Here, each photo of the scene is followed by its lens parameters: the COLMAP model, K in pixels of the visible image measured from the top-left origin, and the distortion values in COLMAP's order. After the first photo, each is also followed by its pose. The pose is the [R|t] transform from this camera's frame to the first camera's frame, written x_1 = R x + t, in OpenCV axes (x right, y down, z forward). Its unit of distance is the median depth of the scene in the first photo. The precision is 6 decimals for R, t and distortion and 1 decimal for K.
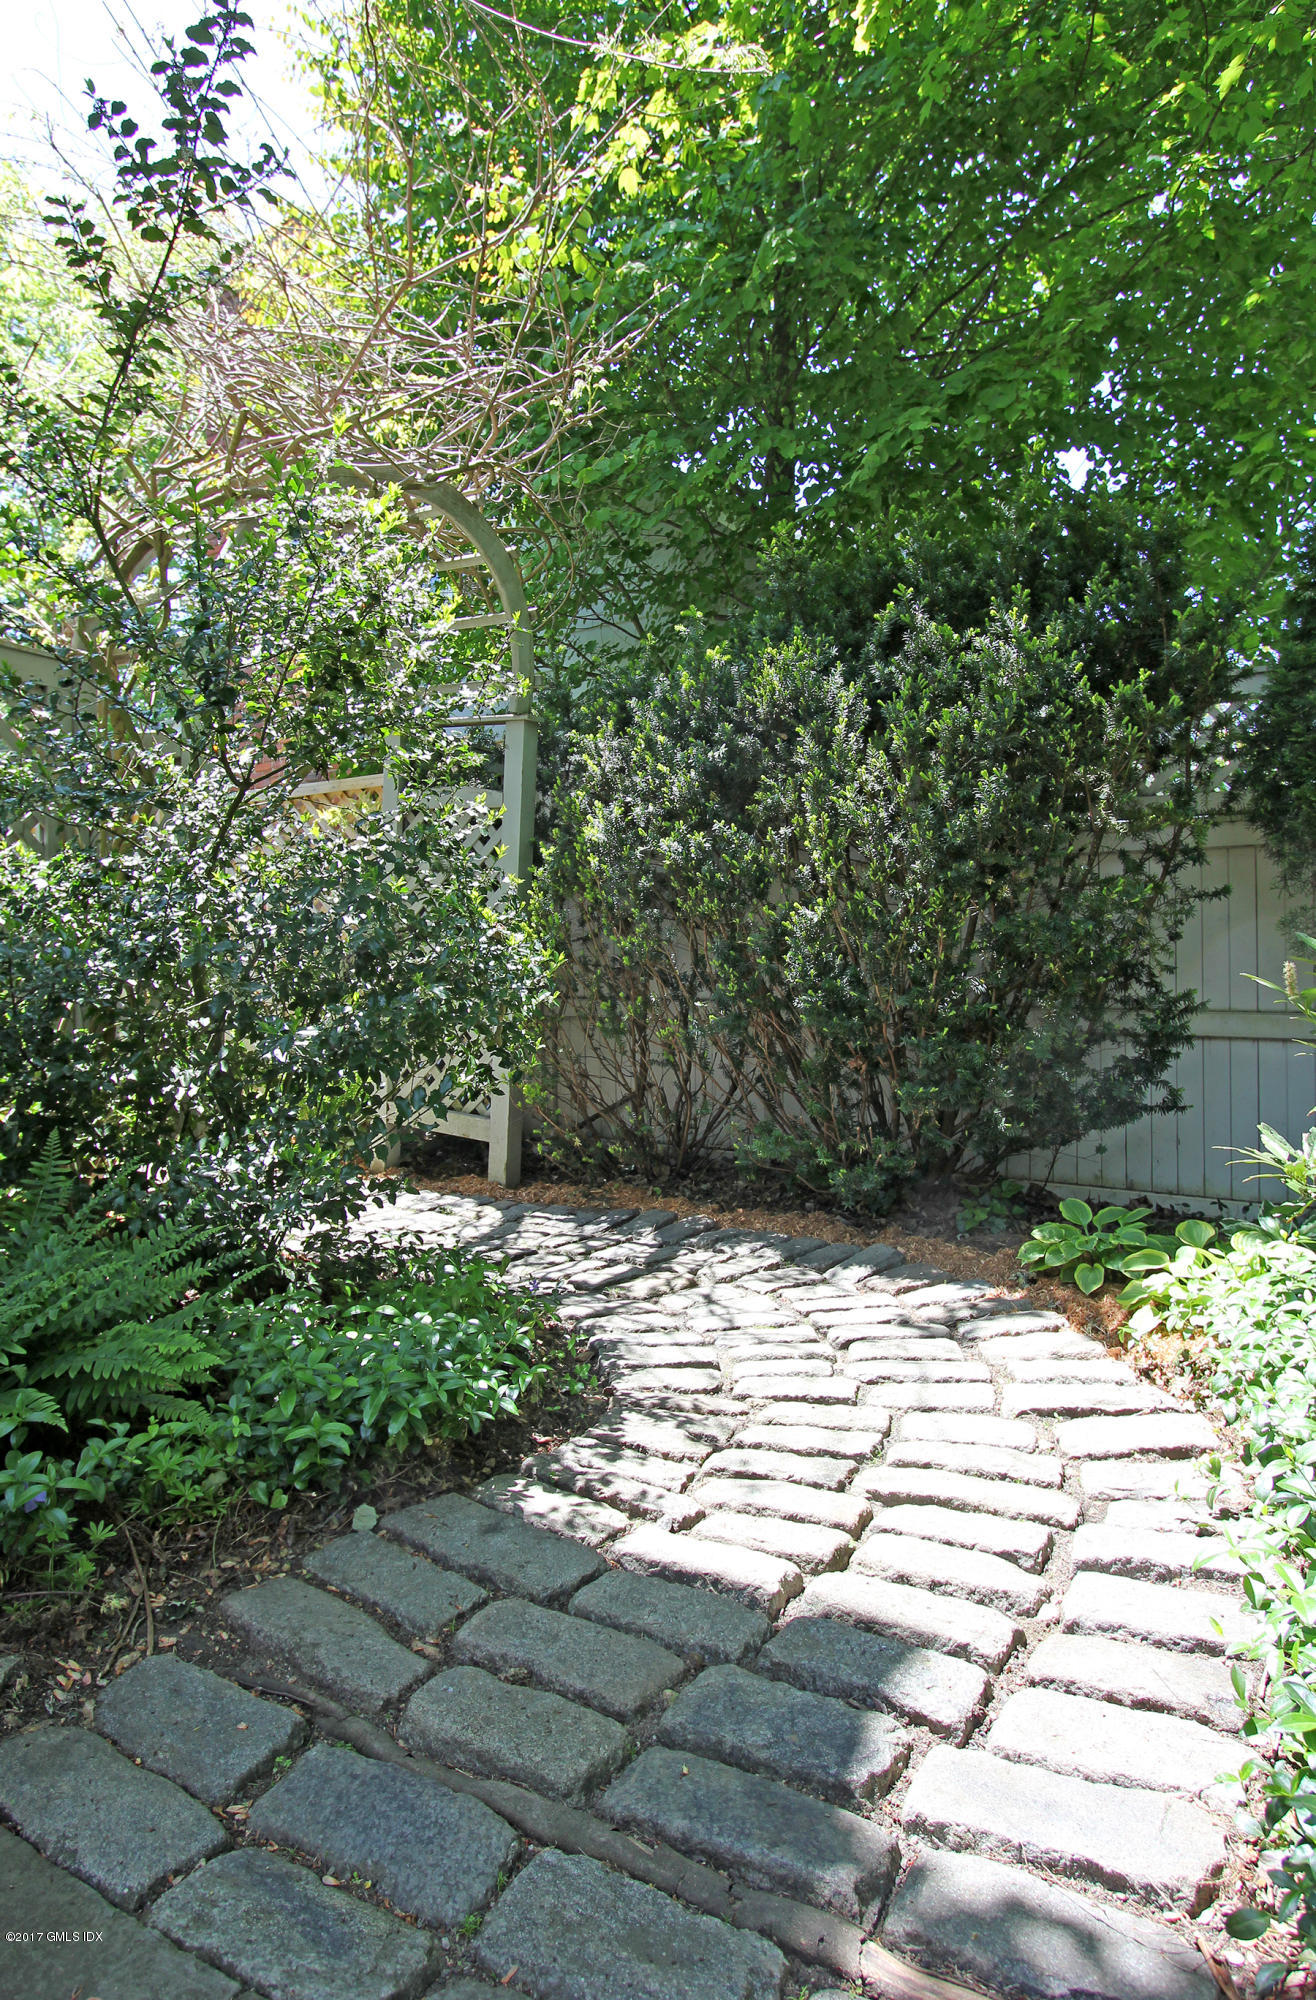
lens RADIAL K [[1200.6, 0, 657.4], [0, 1200.6, 960.7], [0, 0, 1]] dist [-0.004048, 0.001708]
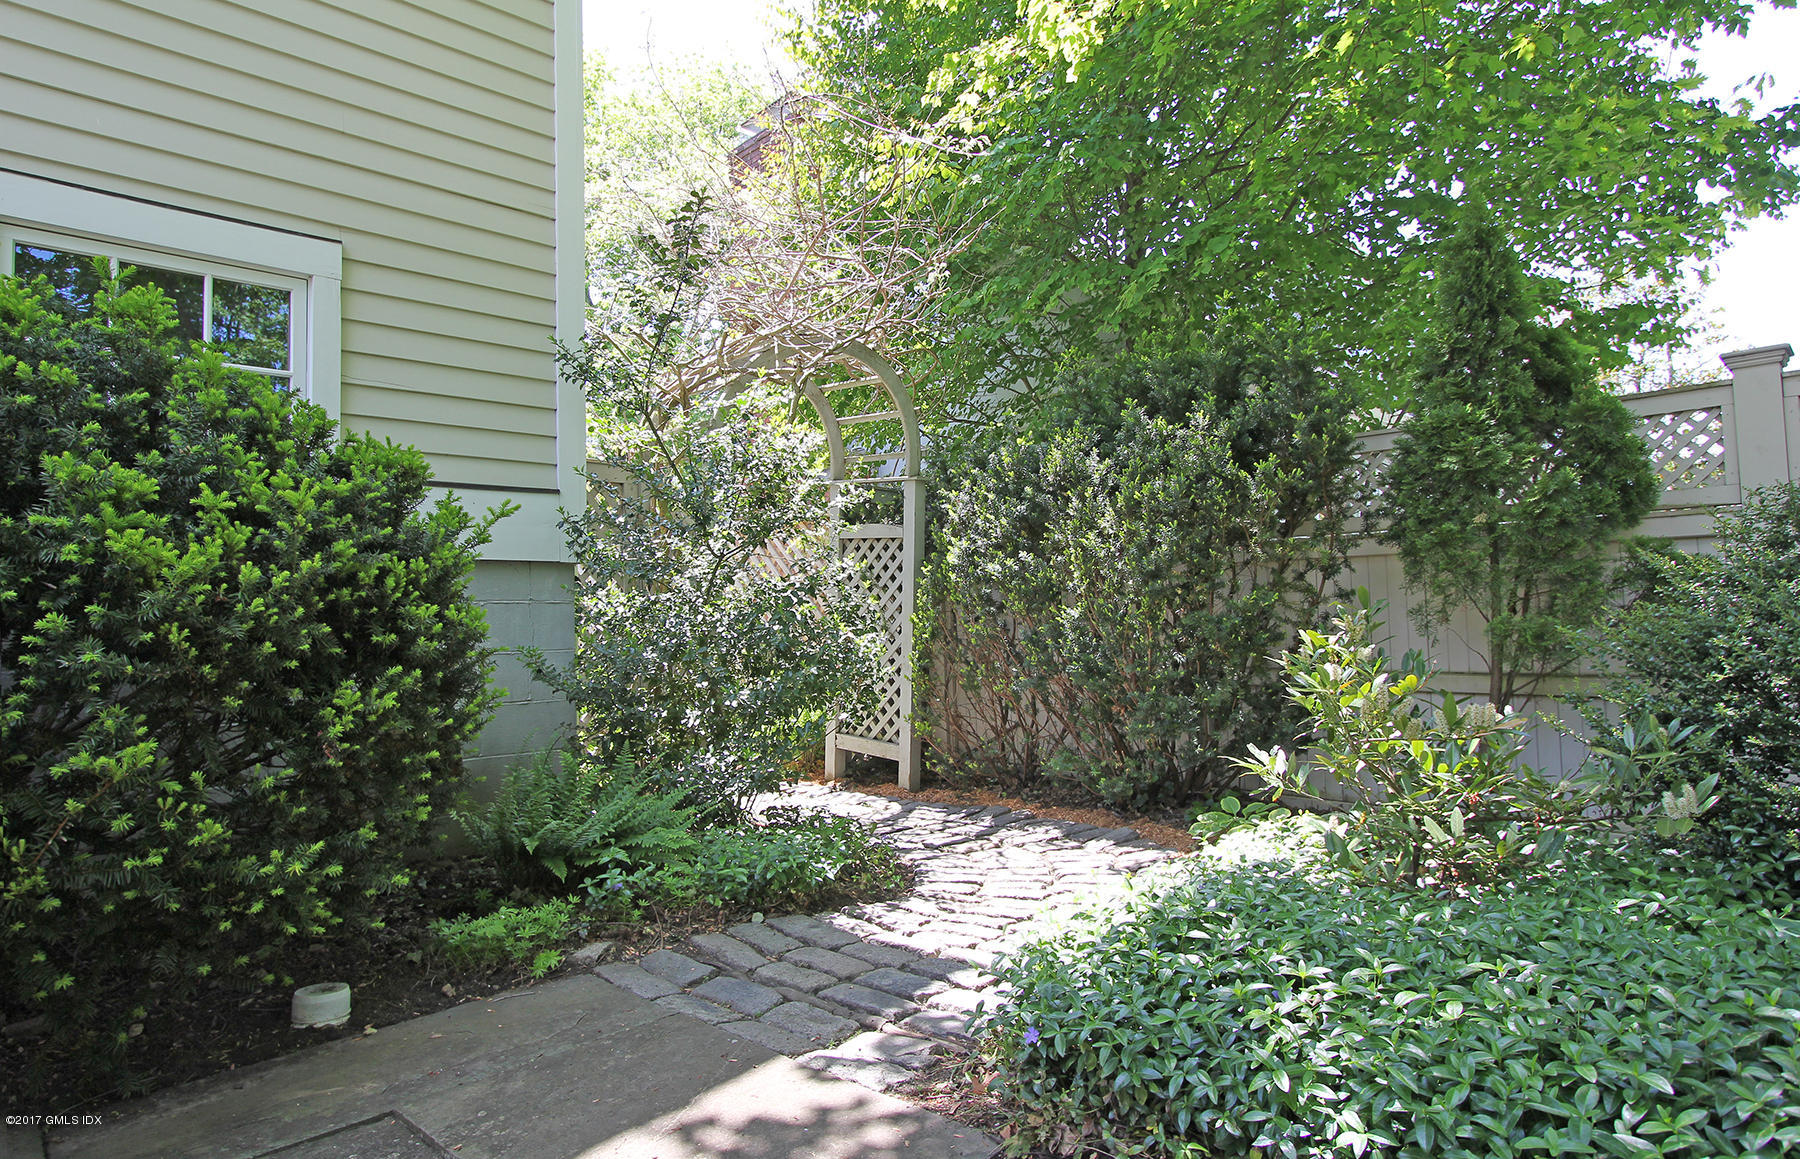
lens RADIAL K [[1106.0, 0, 900.0], [0, 1106.0, 579.6], [0, 0, 1]] dist [0.001781, 0.000836]
pose [[0.972964, -0.023041, -0.229804, 0.256486], [0.016011, 0.999346, -0.032412, -0.041450], [0.230401, 0.027856, 0.972697, -0.483319]]
